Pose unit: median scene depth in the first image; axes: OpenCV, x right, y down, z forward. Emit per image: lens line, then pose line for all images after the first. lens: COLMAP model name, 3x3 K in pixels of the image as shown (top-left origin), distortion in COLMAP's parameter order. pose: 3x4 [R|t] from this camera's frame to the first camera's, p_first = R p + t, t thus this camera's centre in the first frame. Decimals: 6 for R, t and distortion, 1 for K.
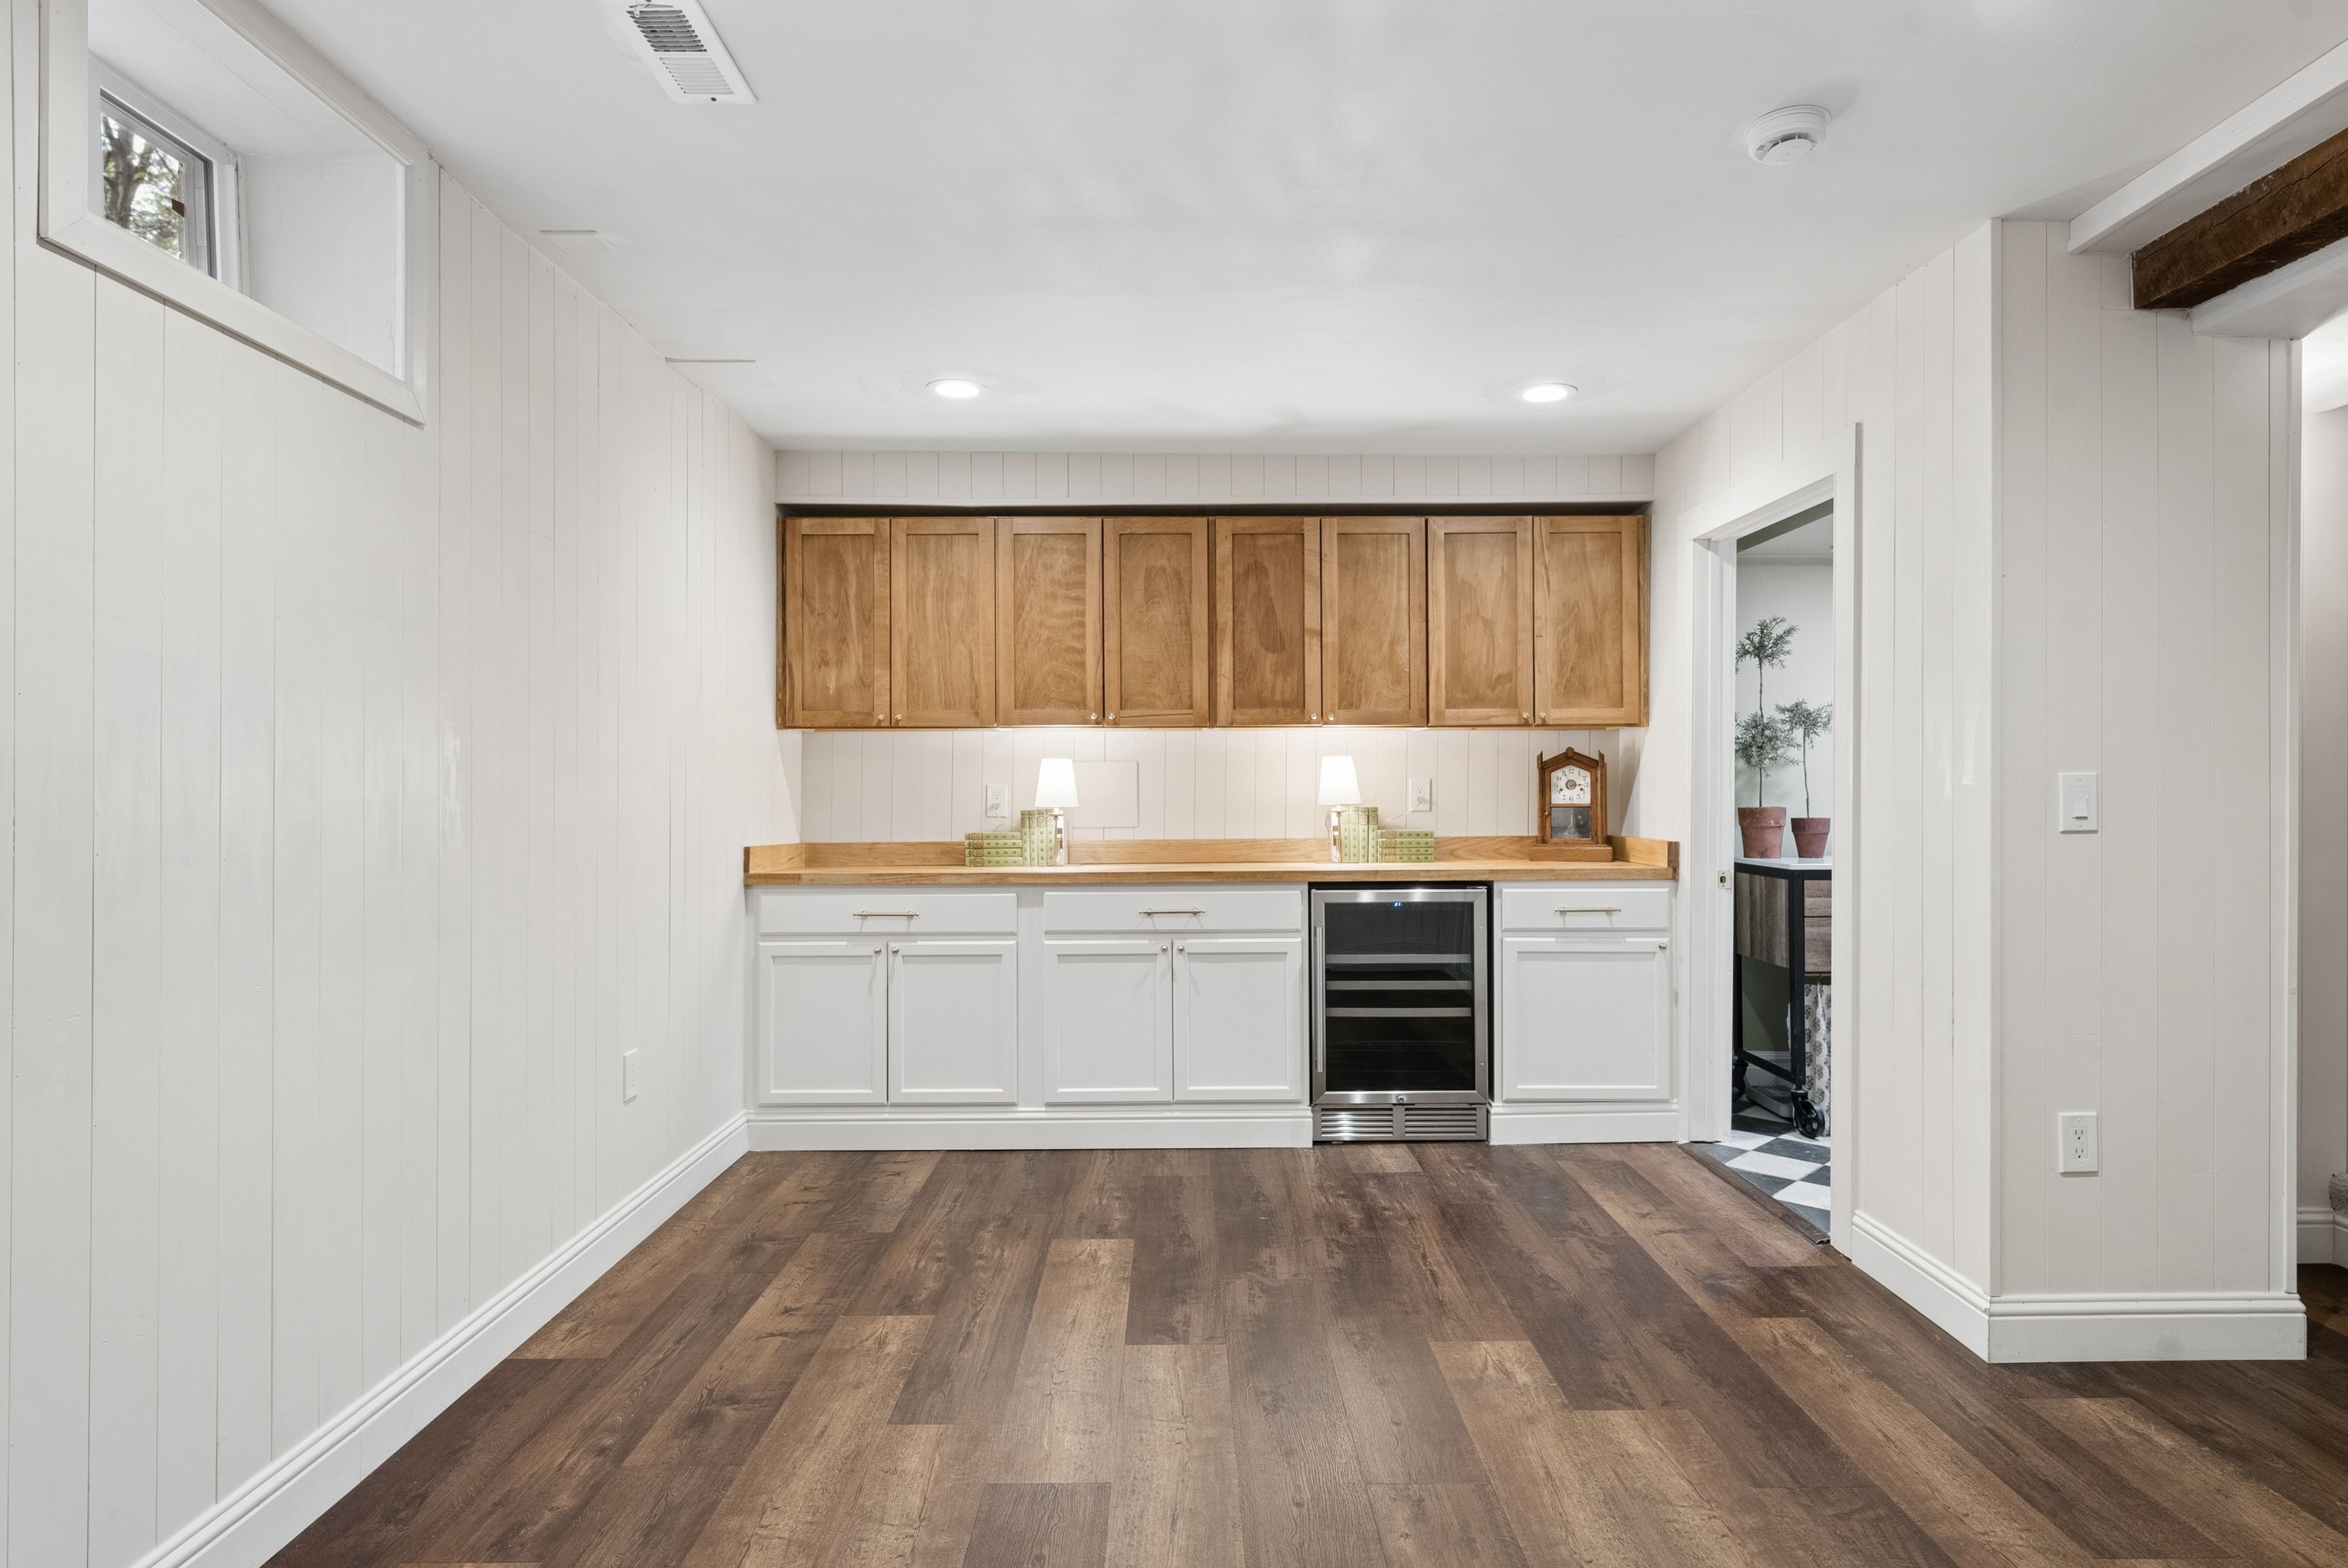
lens RADIAL K [[1340.2, 0, 1176.0], [0, 1340.2, 785.7], [0, 0, 1]] dist [-0.001147, -0.000347]
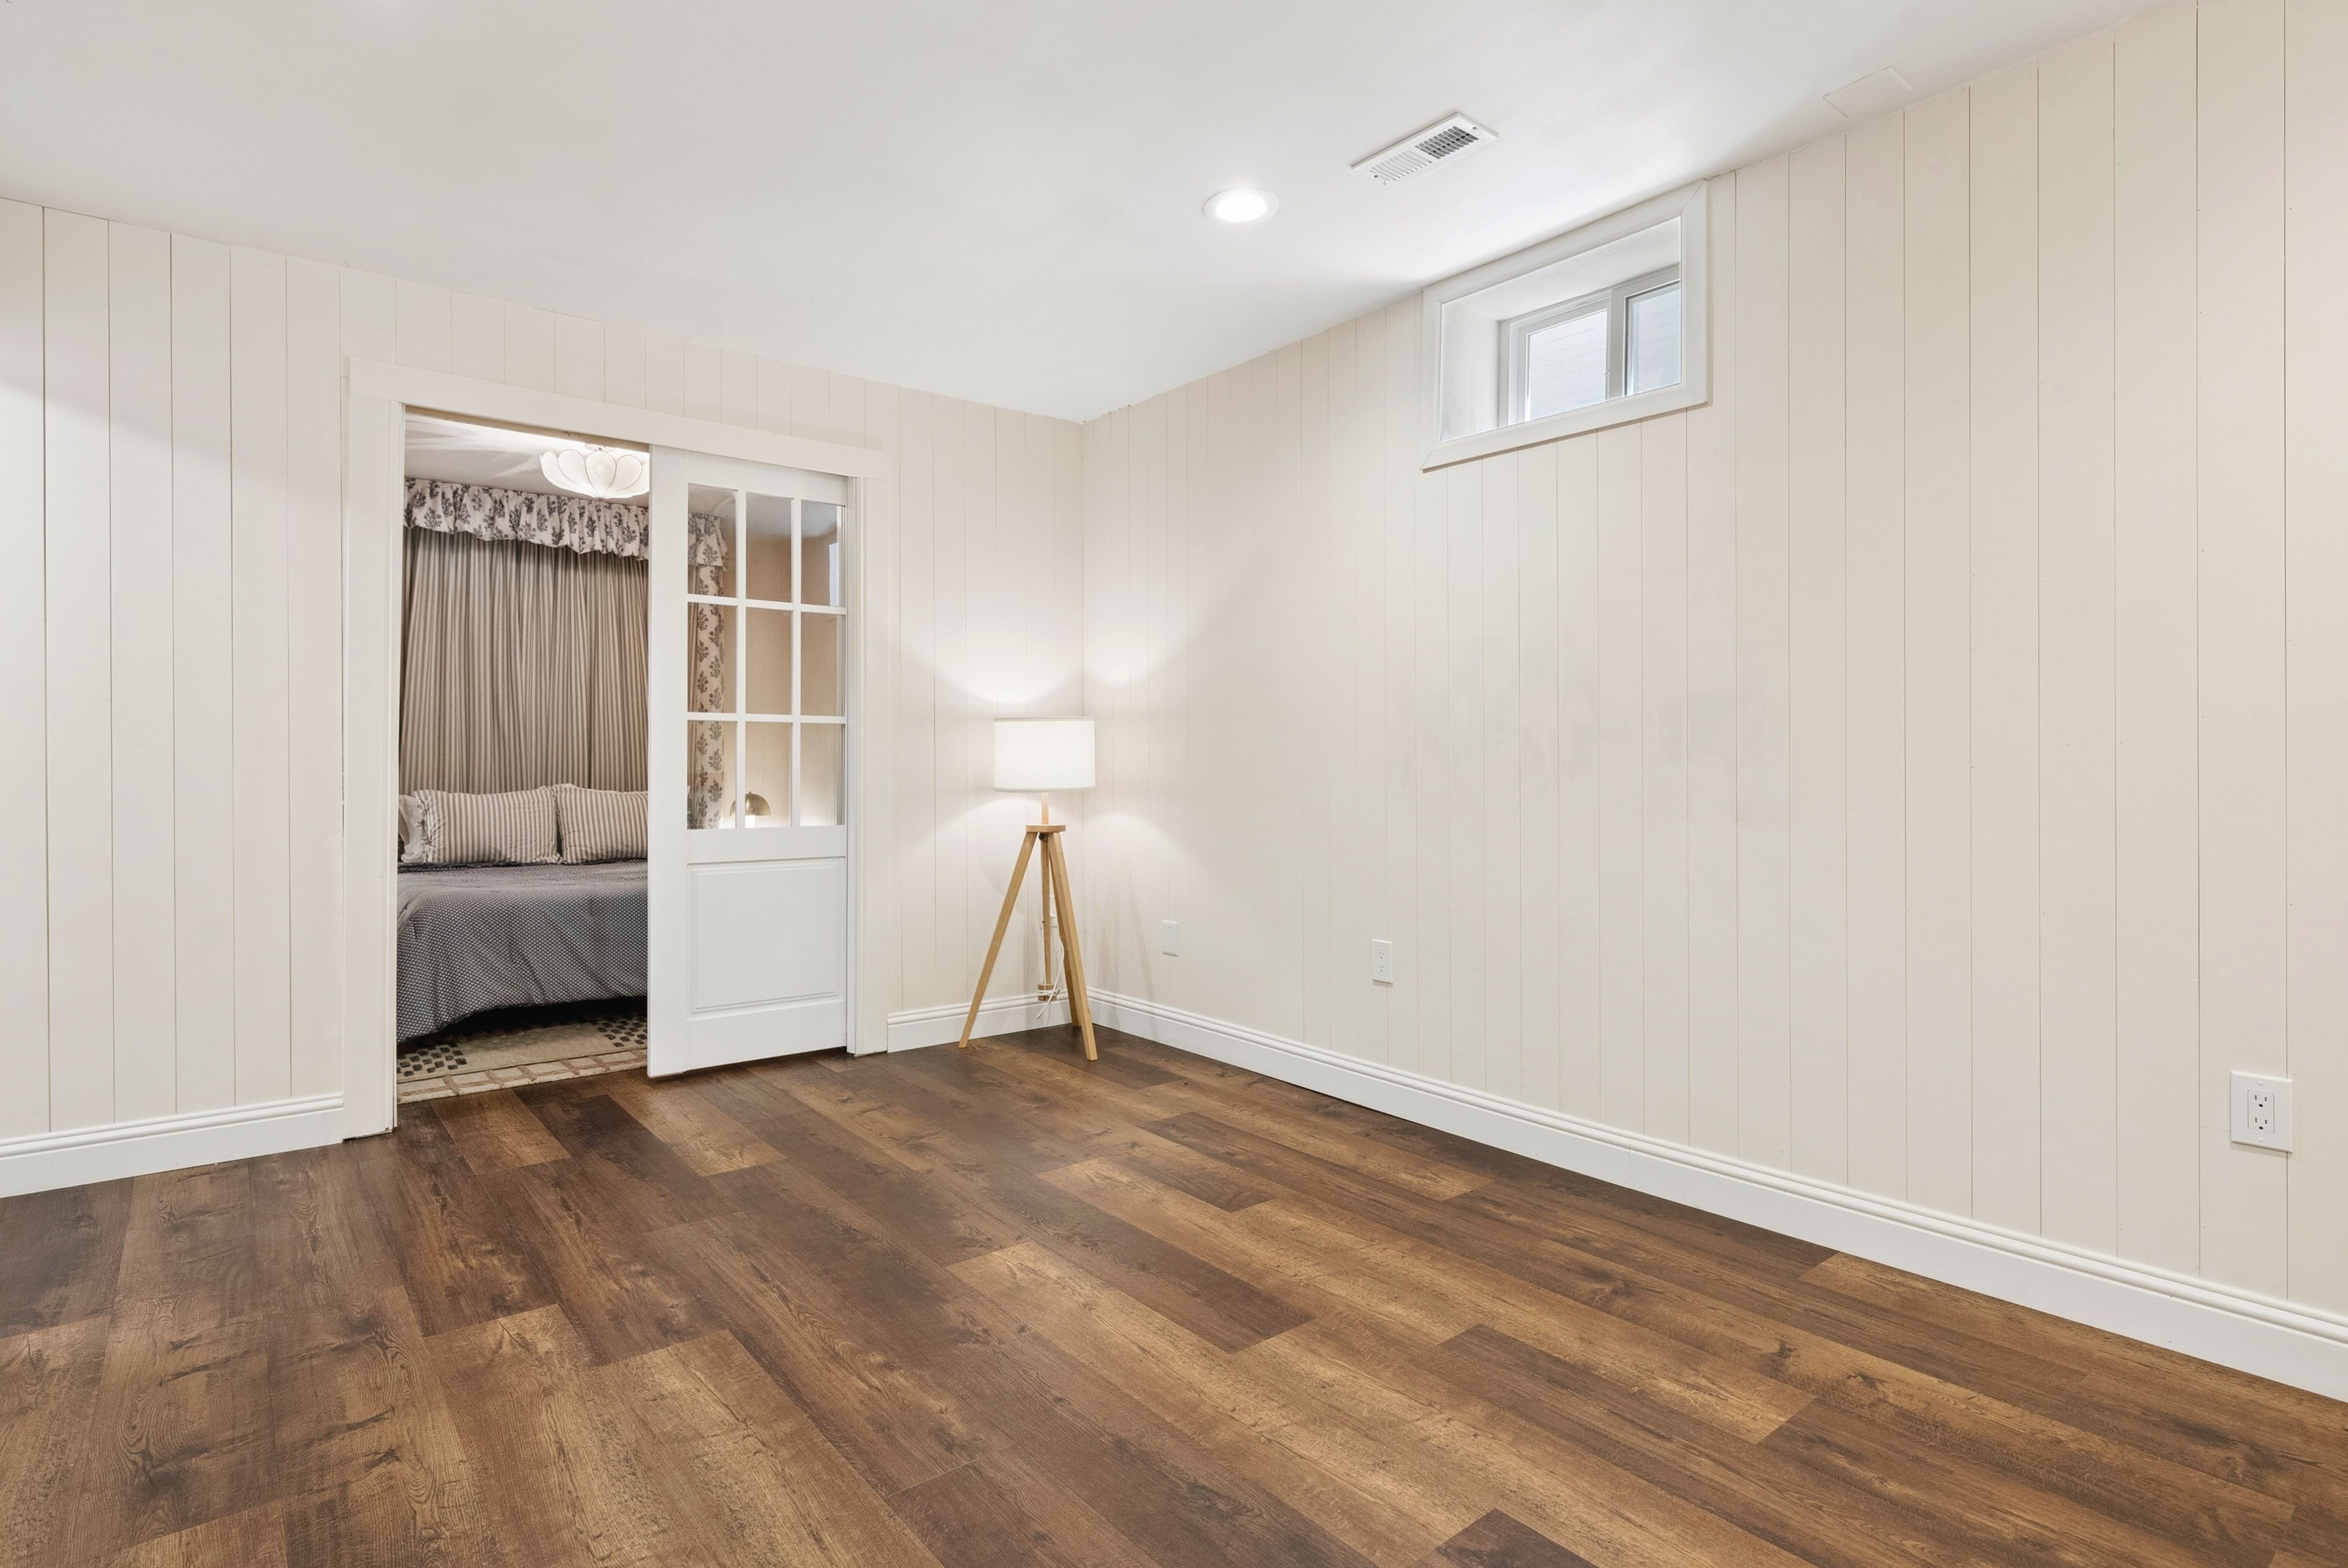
lens RADIAL K [[1250.6, 0, 1176.8], [0, 1250.6, 776.1], [0, 0, 1]] dist [0.000057, -0.000477]
pose [[-0.793782, 0.004316, -0.608187, 0.439849], [0.000599, 0.999980, 0.006315, 0.059607], [0.608202, 0.004648, -0.793769, 1.357088]]
